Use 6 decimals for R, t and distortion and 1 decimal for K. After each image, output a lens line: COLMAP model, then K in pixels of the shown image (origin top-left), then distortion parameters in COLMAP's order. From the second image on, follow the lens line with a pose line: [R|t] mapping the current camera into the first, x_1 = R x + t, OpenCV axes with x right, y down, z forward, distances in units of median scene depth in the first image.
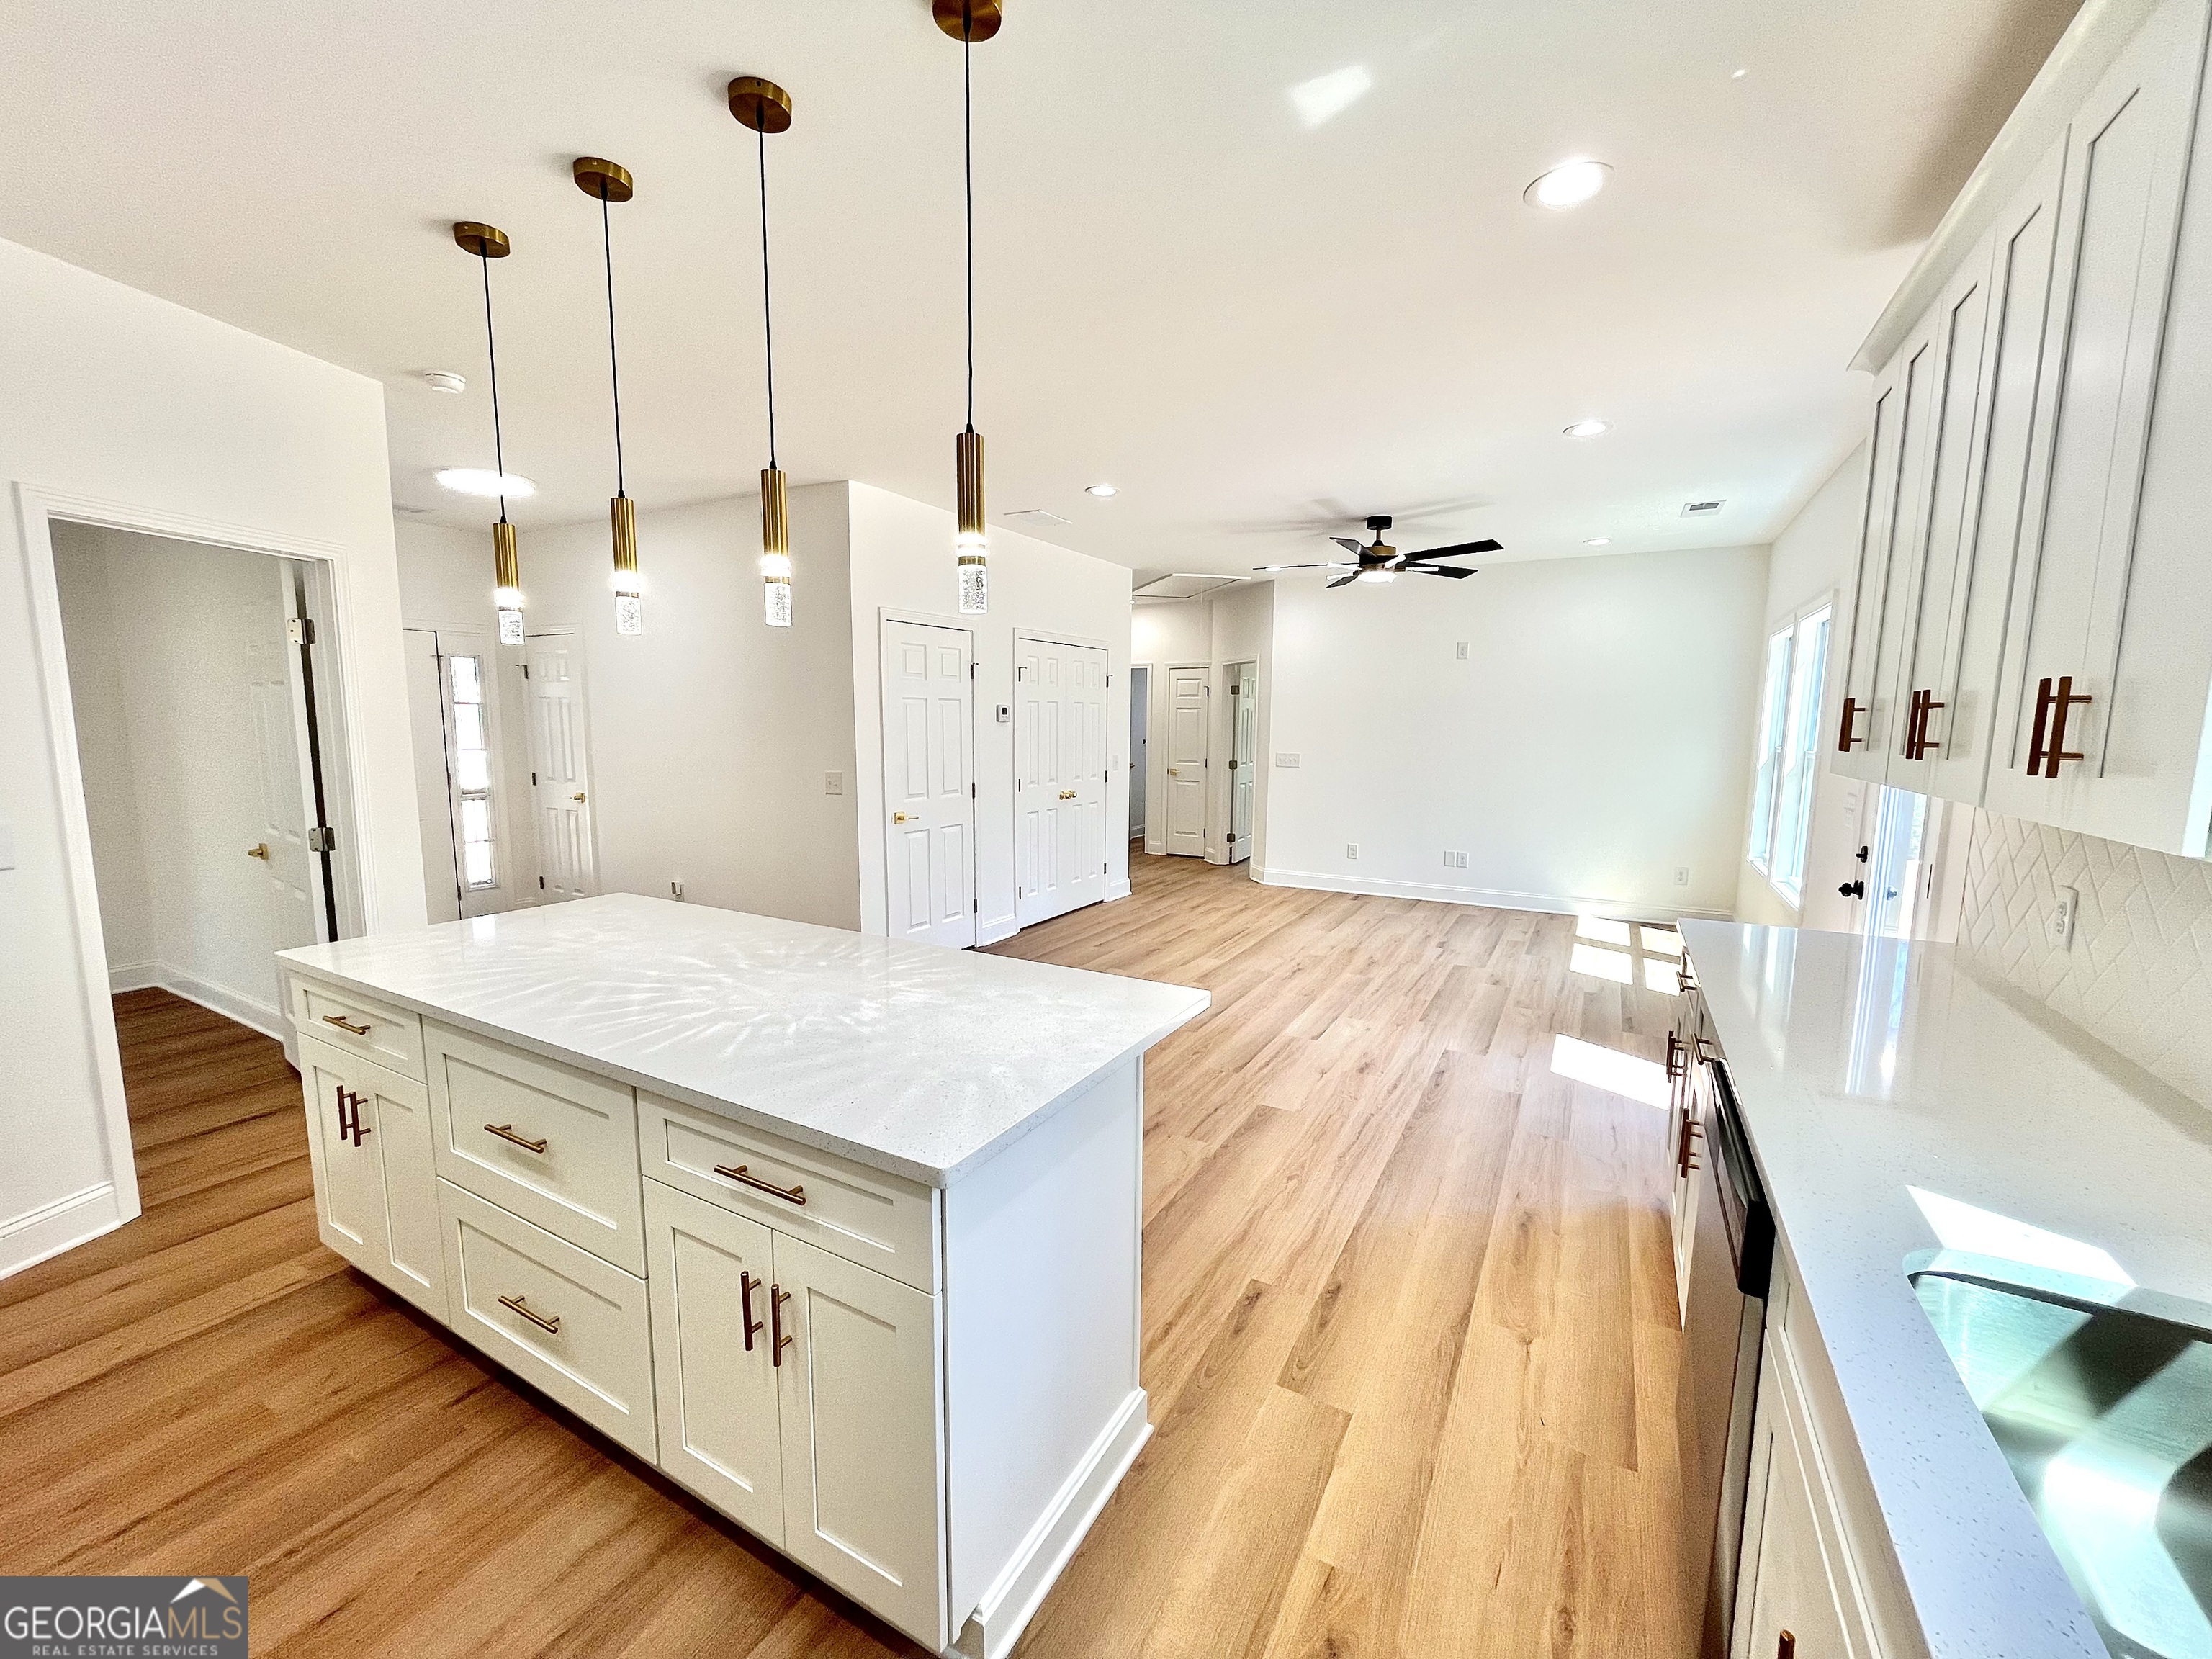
lens RADIAL K [[892.3, 0, 1101.9], [0, 892.3, 830.5], [0, 0, 1]] dist [-0.002462, -0.000487]
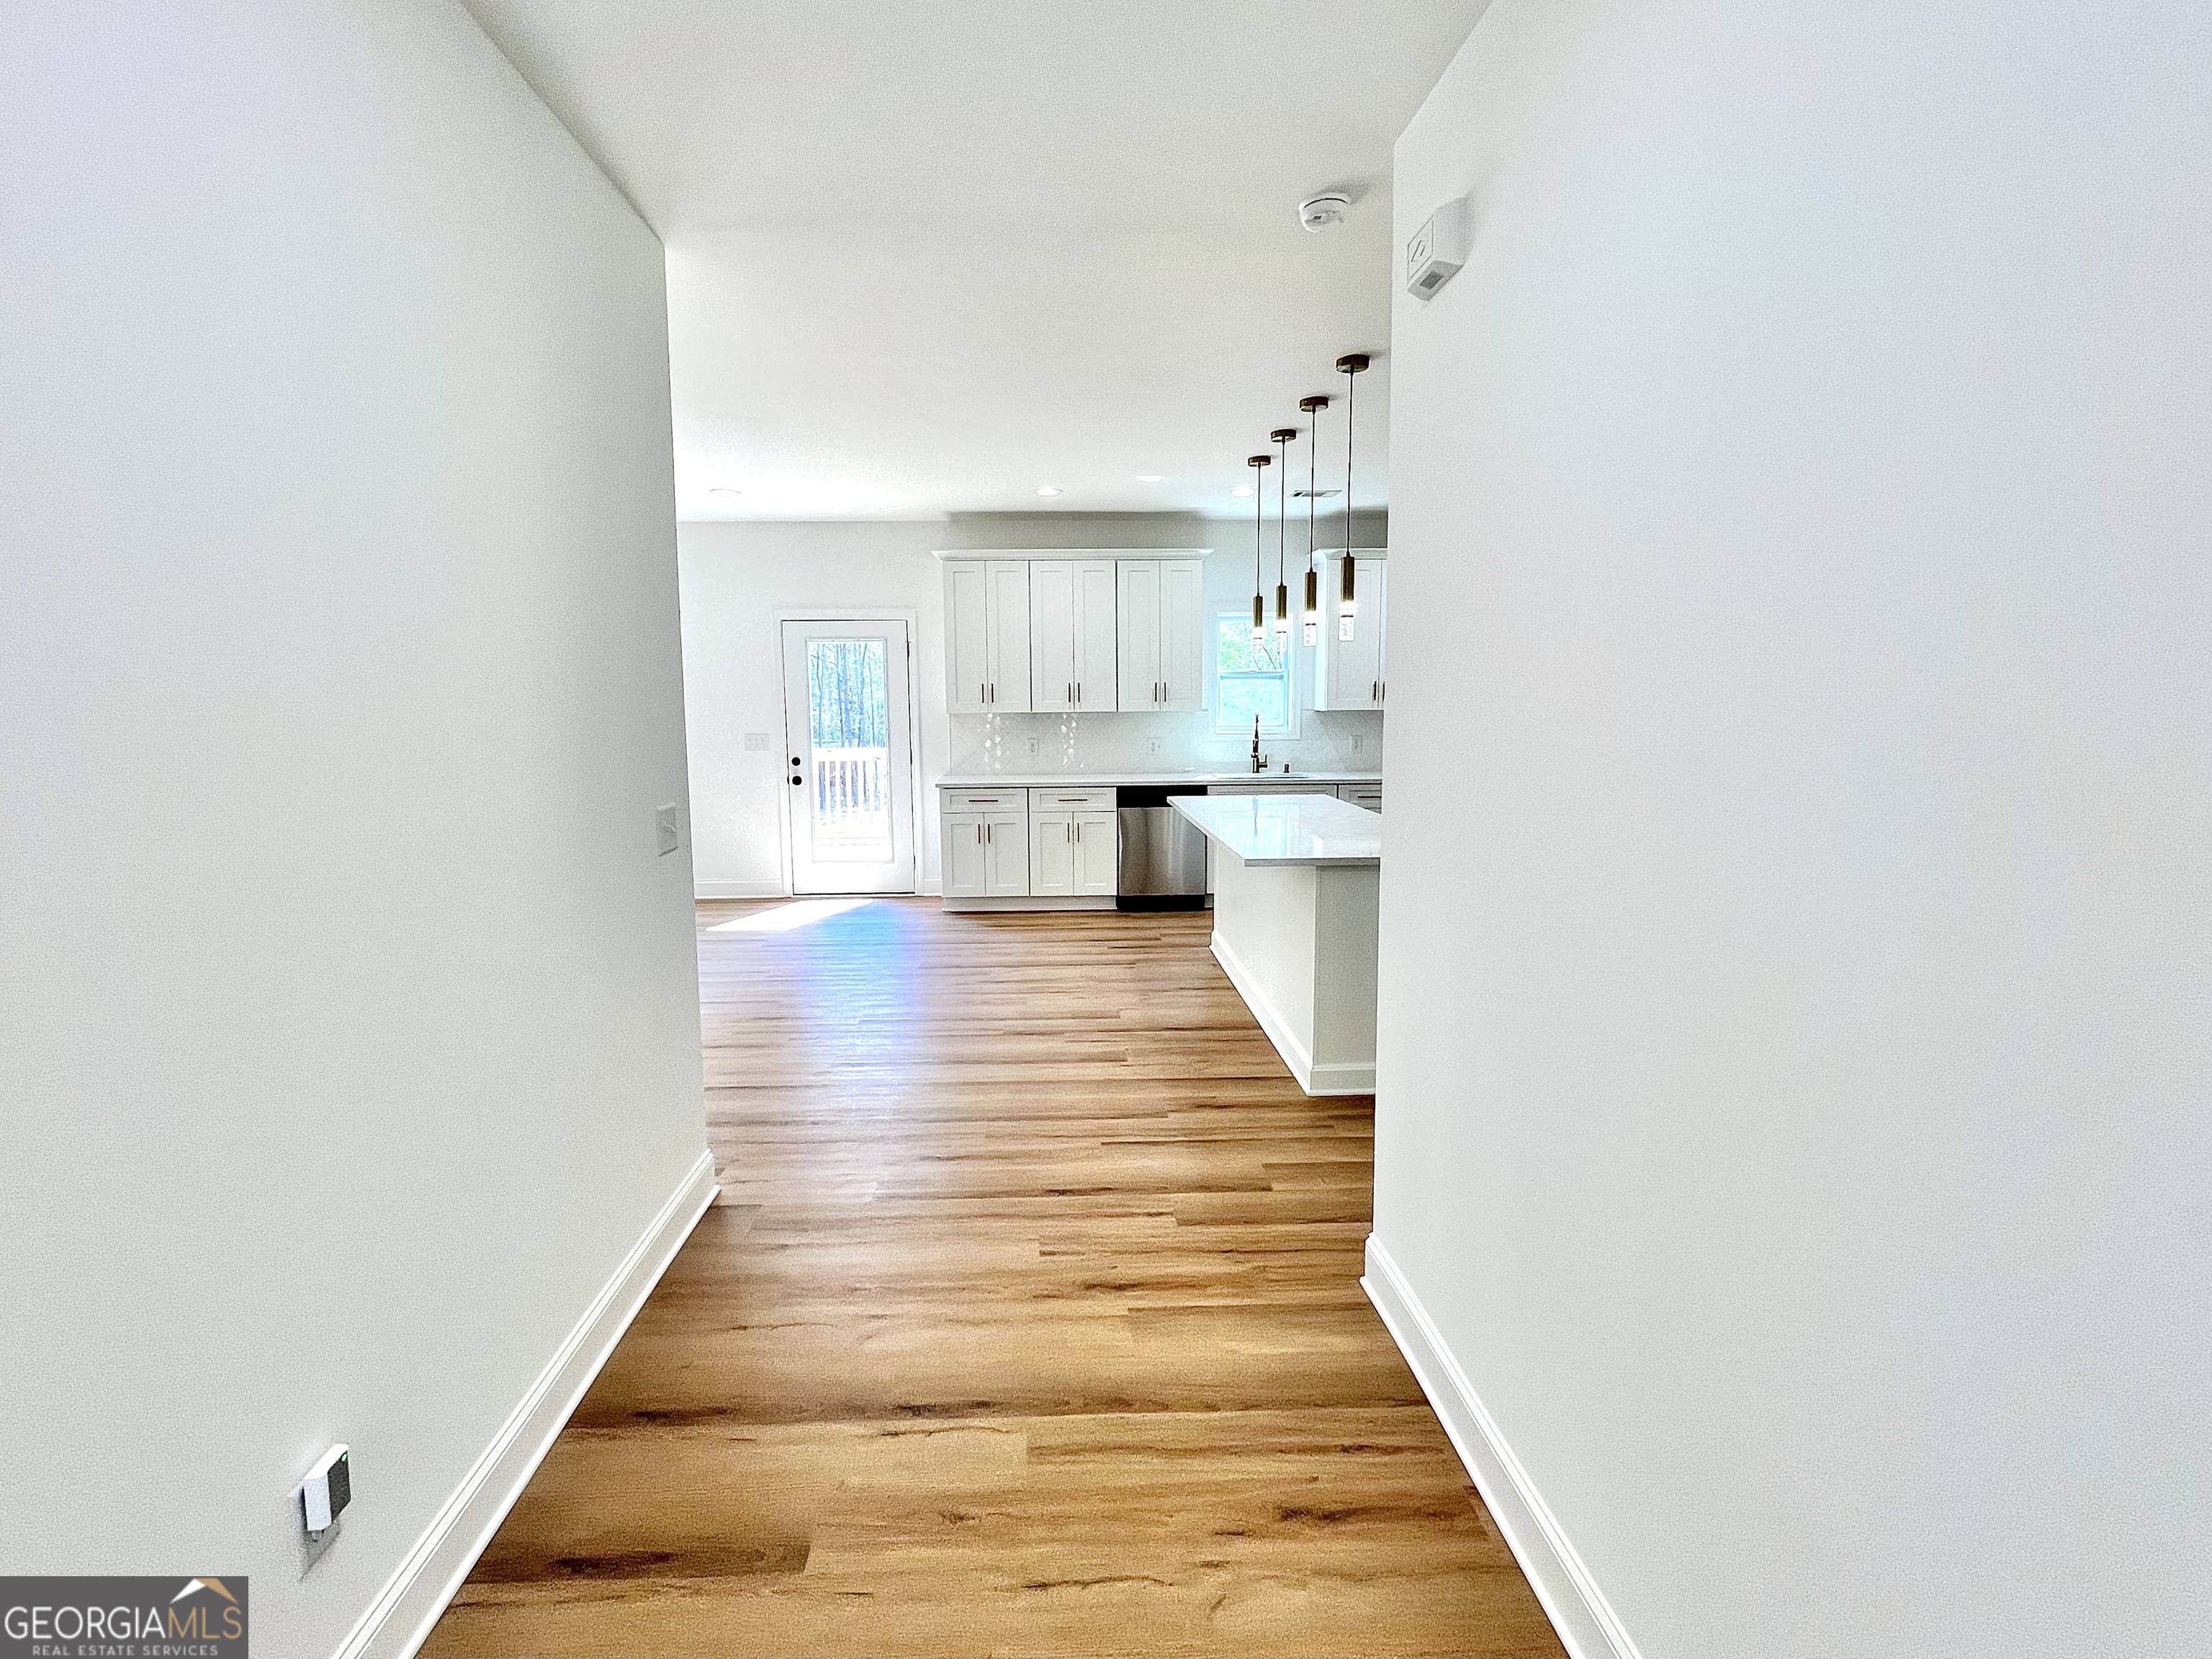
lens RADIAL K [[985.9, 0, 1065.4], [0, 985.9, 791.5], [0, 0, 1]] dist [-0.001321, -0.000156]
pose [[-0.516807, -0.086840, 0.851686, -1.055193], [0.110375, 0.979780, 0.166877, -0.167326], [-0.848957, 0.180248, -0.496773, 1.304001]]
